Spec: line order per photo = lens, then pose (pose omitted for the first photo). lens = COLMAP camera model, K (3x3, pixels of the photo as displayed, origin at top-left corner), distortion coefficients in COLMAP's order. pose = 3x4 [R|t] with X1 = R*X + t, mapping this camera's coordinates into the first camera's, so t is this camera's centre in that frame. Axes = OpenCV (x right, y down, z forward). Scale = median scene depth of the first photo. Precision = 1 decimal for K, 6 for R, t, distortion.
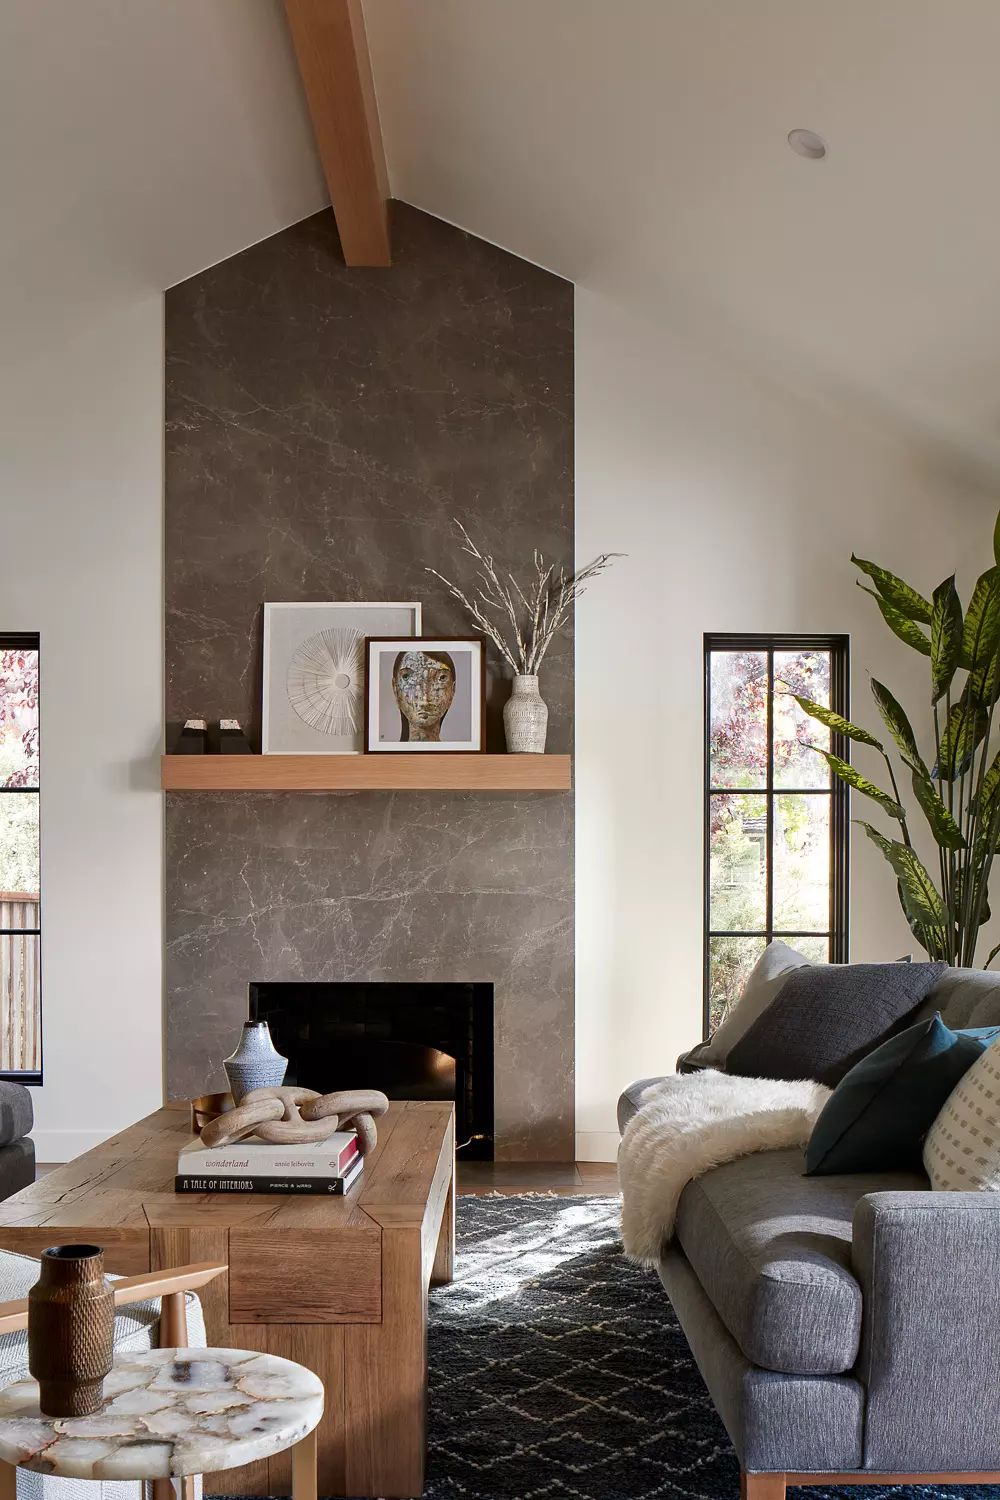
lens RADIAL K [[1511.7, 0, 432.1], [0, 1511.7, 897.2], [0, 0, 1]] dist [-0.002407, -0.000322]
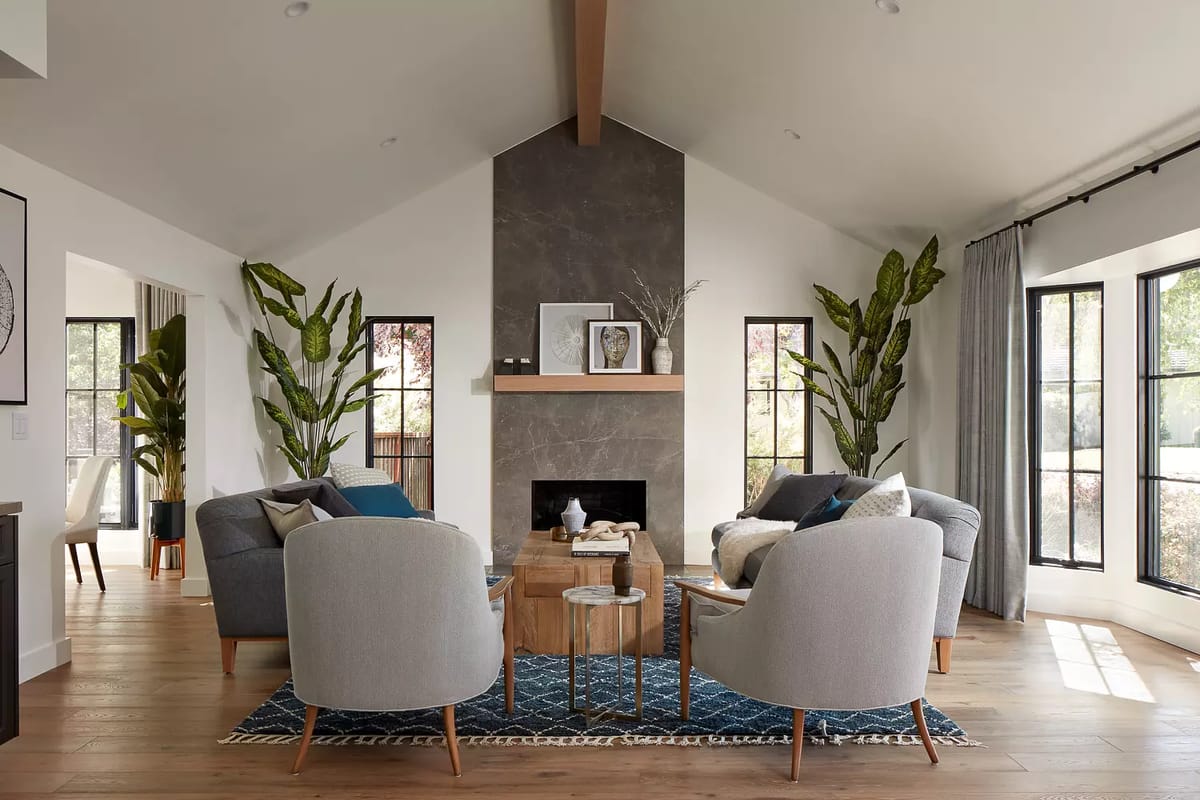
lens RADIAL K [[1002.8, 0, 558.6], [0, 1002.8, 421.9], [0, 0, 1]] dist [0.030254, -0.001572]
pose [[0.999955, -0.000128, 0.009522, -0.098817], [0.000091, 0.999993, 0.003869, -0.032495], [-0.009522, -0.003868, 0.999947, -0.425230]]
